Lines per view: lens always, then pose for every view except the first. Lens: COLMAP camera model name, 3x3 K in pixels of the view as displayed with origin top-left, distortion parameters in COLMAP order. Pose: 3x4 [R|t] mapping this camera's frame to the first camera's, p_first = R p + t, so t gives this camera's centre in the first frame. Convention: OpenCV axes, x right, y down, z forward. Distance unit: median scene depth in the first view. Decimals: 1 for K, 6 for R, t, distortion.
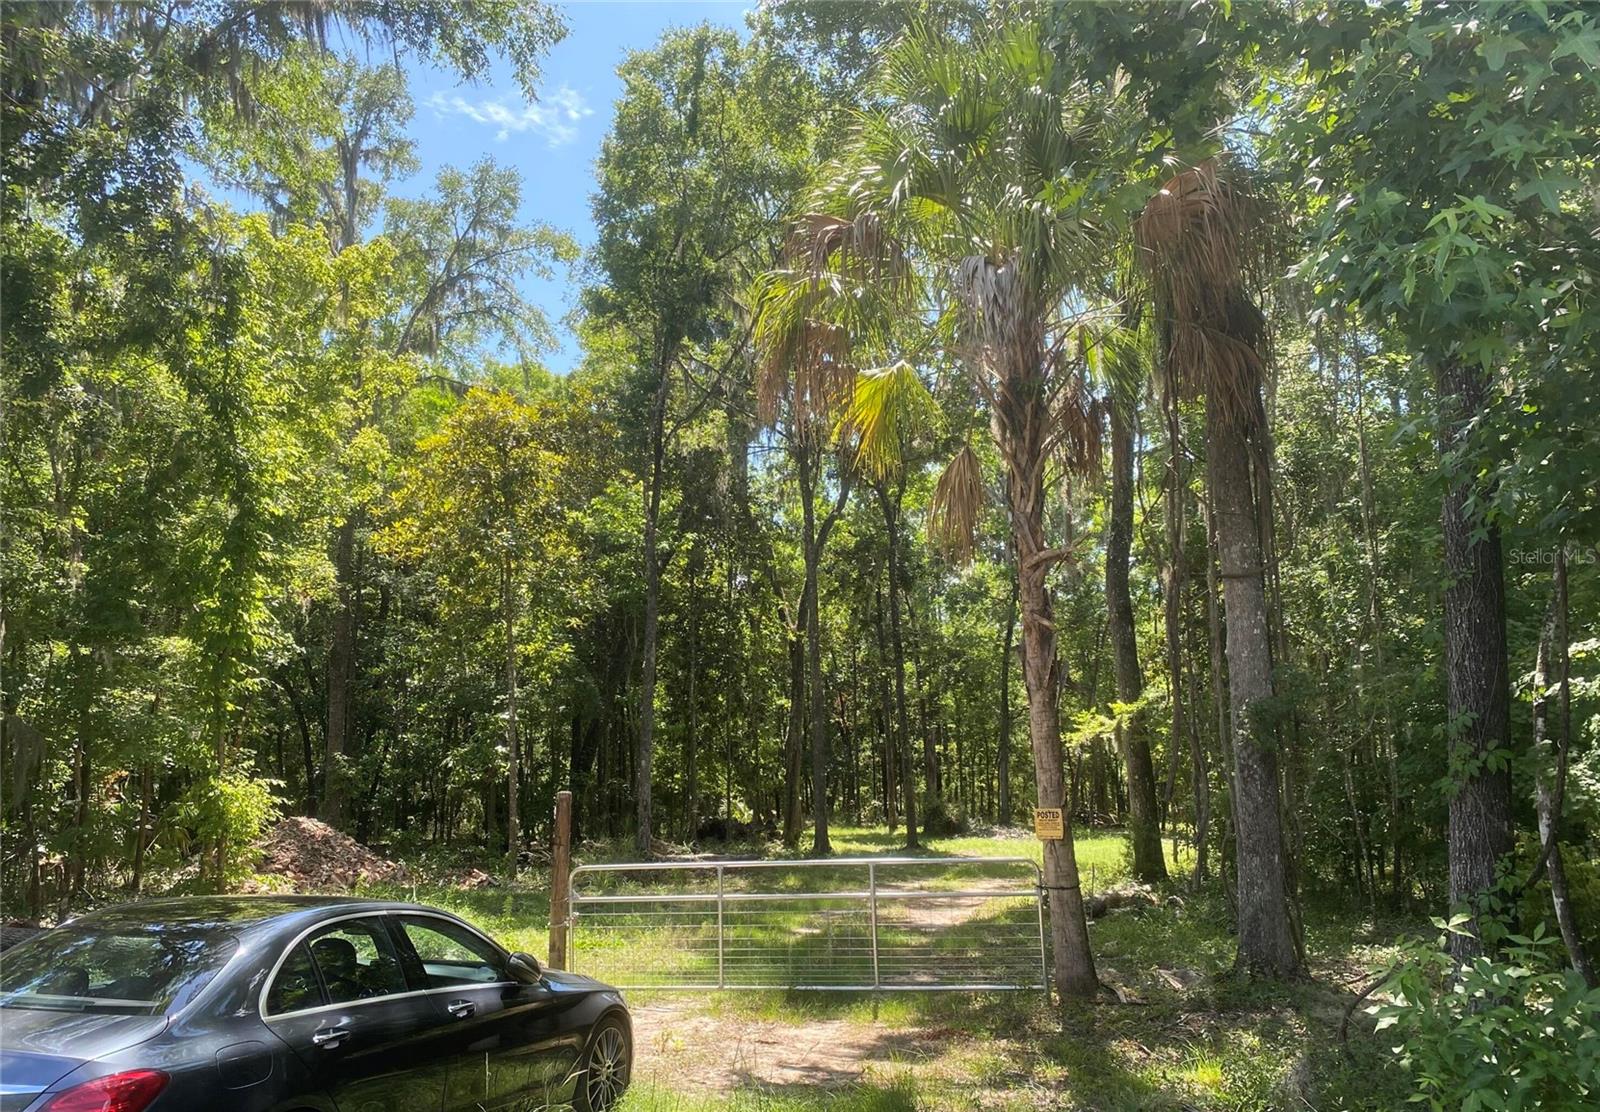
lens RADIAL K [[1179.5, 0, 801.2], [0, 1179.5, 588.7], [0, 0, 1]] dist [-0.006742, -0.007987]
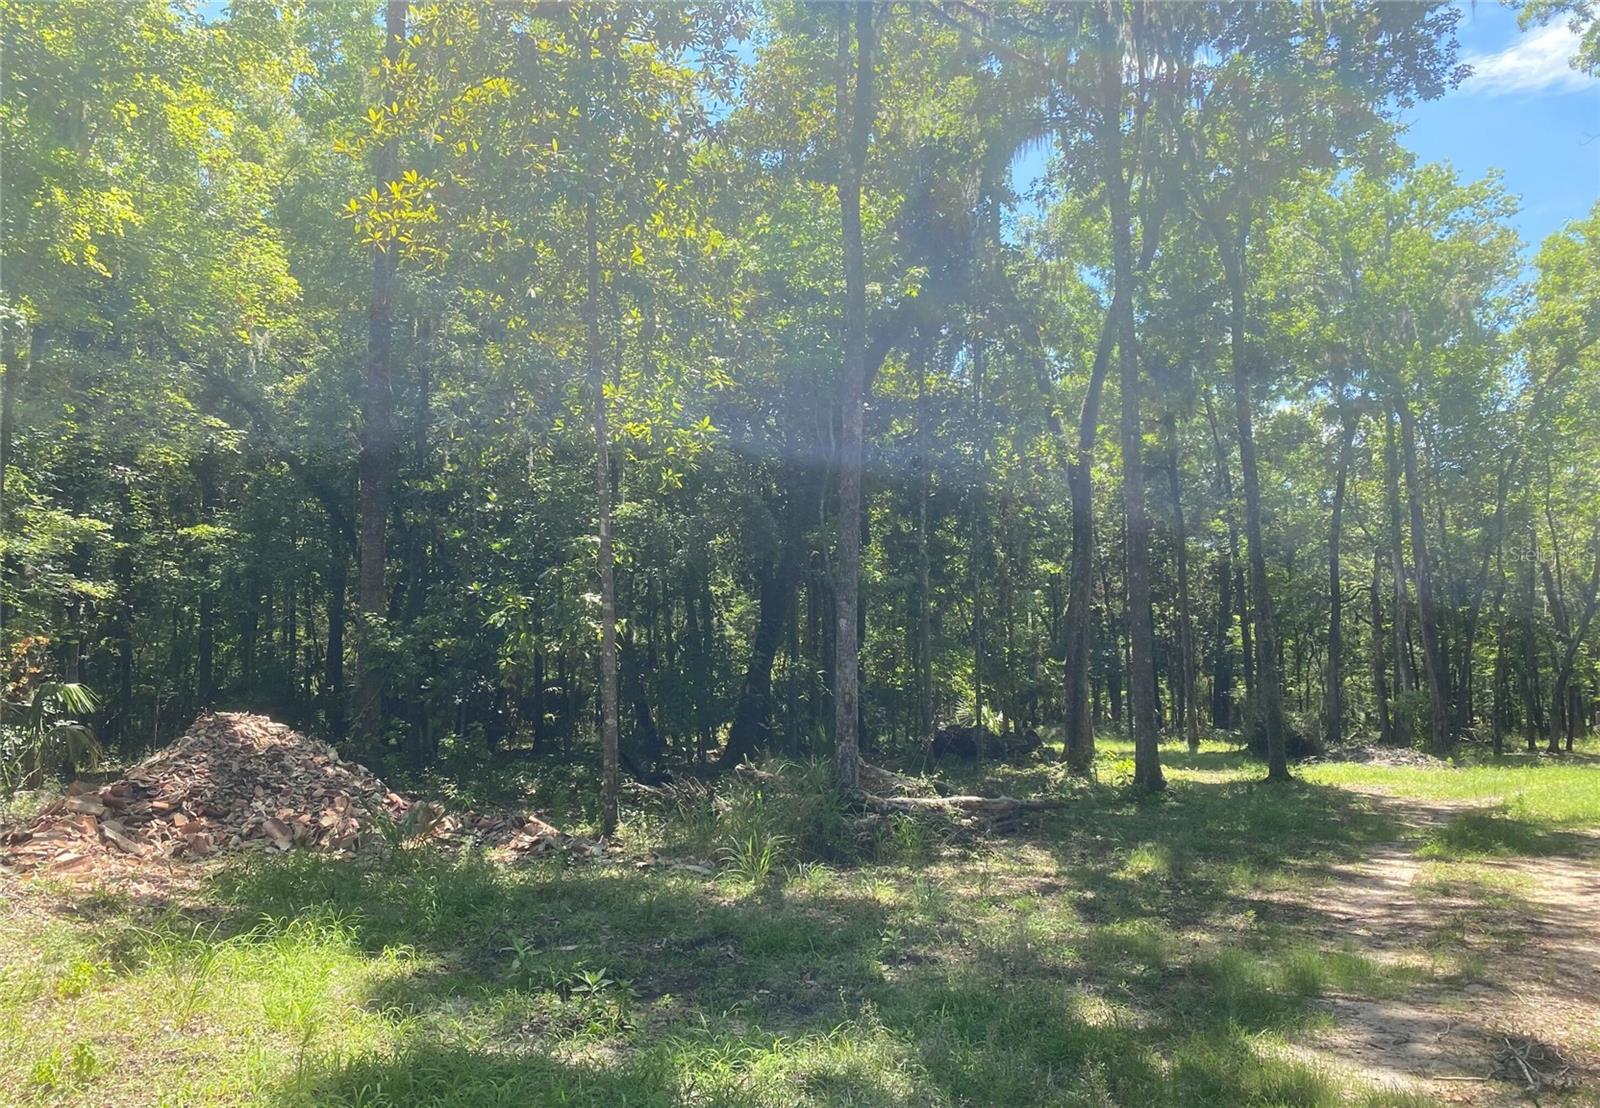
lens RADIAL K [[1179.5, 0, 801.2], [0, 1179.5, 586.7], [0, 0, 1]] dist [-0.006742, -0.007987]
pose [[0.983538, -0.000750, -0.180702, -0.037741], [0.014766, 0.996981, 0.076231, 0.059054], [0.180099, -0.077645, 0.980579, 0.311992]]
